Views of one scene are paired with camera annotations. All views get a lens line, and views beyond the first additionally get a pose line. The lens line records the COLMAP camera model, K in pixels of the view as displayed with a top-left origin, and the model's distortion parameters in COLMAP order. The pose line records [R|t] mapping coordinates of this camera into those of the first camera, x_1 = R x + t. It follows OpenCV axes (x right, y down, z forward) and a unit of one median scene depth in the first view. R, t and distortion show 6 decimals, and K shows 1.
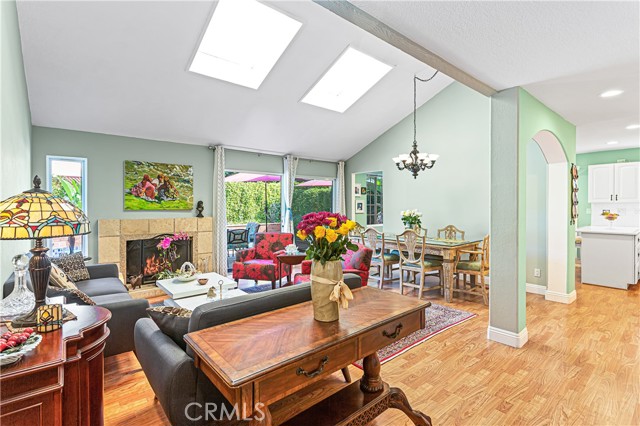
lens RADIAL K [[309.2, 0, 321.1], [0, 309.2, 206.4], [0, 0, 1]] dist [-0.001494, -0.000284]
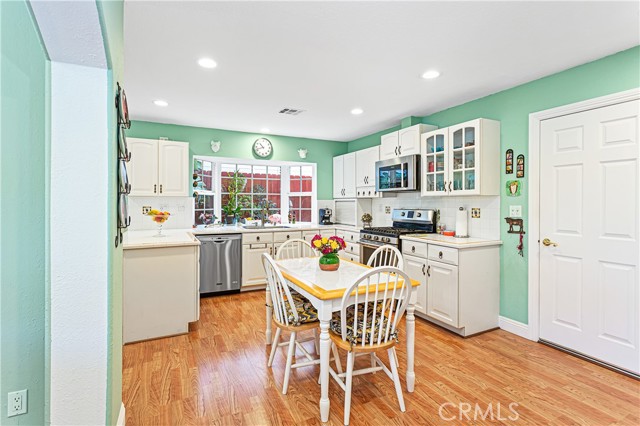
lens RADIAL K [[309.2, 0, 321.1], [0, 309.2, 206.4], [0, 0, 1]] dist [-0.001494, -0.000284]
pose [[0.237148, -0.006892, 0.971449, 0.419537], [-0.002521, 0.999967, 0.007710, 0.006098], [-0.971470, -0.004278, 0.237123, 0.556608]]
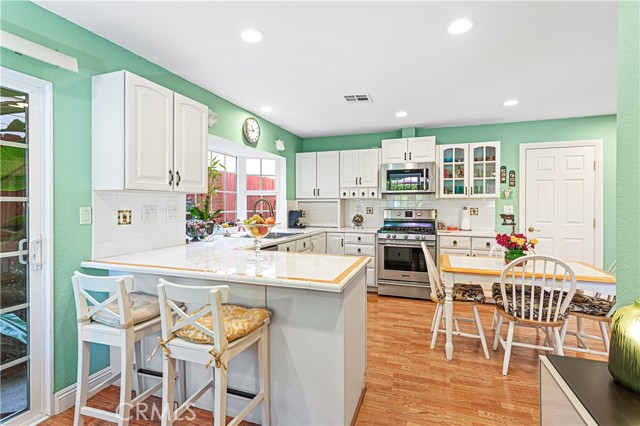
lens RADIAL K [[309.2, 0, 321.1], [0, 309.2, 206.4], [0, 0, 1]] dist [-0.001494, -0.000284]
pose [[-0.500166, -0.002794, 0.865925, 0.604040], [-0.000155, 0.999995, 0.003137, 0.007541], [-0.865930, 0.001435, -0.500164, 1.207133]]
